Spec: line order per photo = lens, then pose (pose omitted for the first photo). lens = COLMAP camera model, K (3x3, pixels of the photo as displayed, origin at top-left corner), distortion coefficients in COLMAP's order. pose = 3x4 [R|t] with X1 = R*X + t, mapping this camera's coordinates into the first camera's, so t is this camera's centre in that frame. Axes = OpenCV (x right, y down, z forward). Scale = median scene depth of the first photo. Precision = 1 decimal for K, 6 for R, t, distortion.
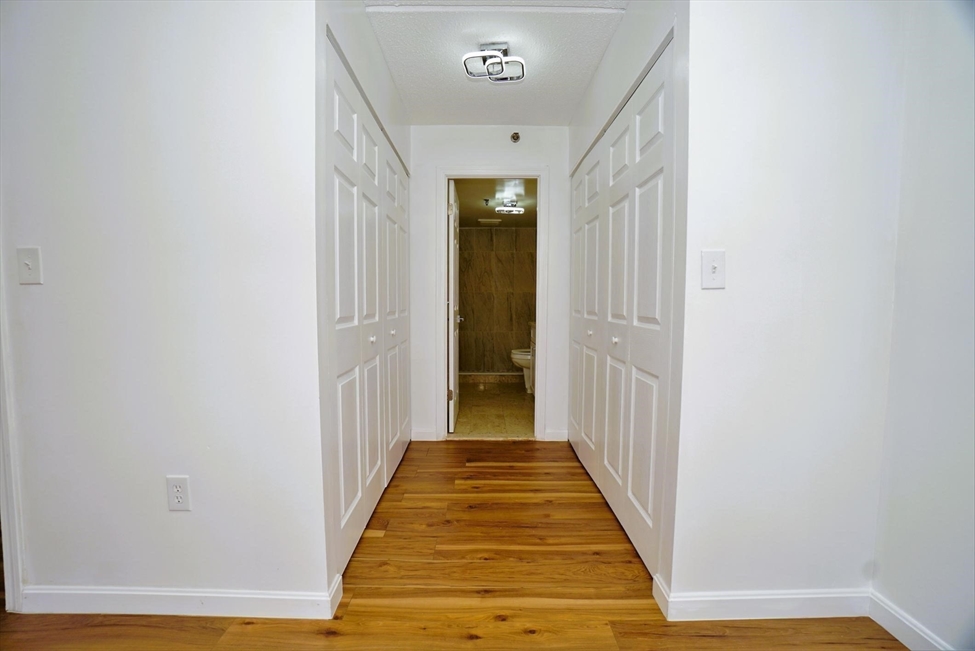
lens RADIAL K [[426.2, 0, 487.1], [0, 426.2, 327.2], [0, 0, 1]] dist [-0.019550, -0.000004]
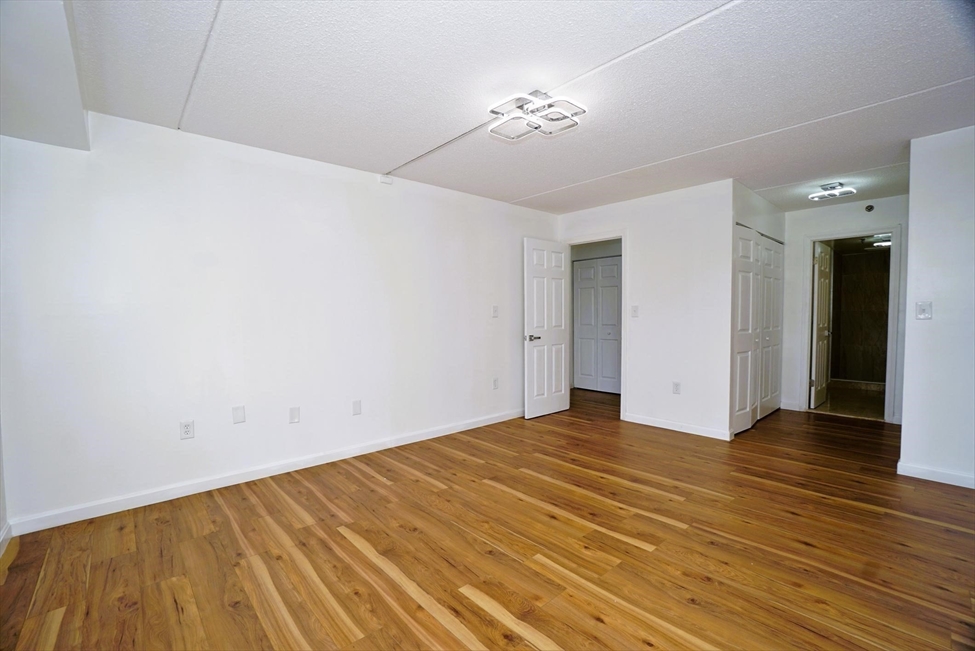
lens RADIAL K [[426.2, 0, 487.2], [0, 426.2, 328.5], [0, 0, 1]] dist [-0.019550, -0.000004]
pose [[0.671237, 0.015194, -0.741087, 0.258806], [-0.041731, 0.998979, -0.017317, 0.039098], [0.740067, 0.042550, 0.671186, -0.922296]]
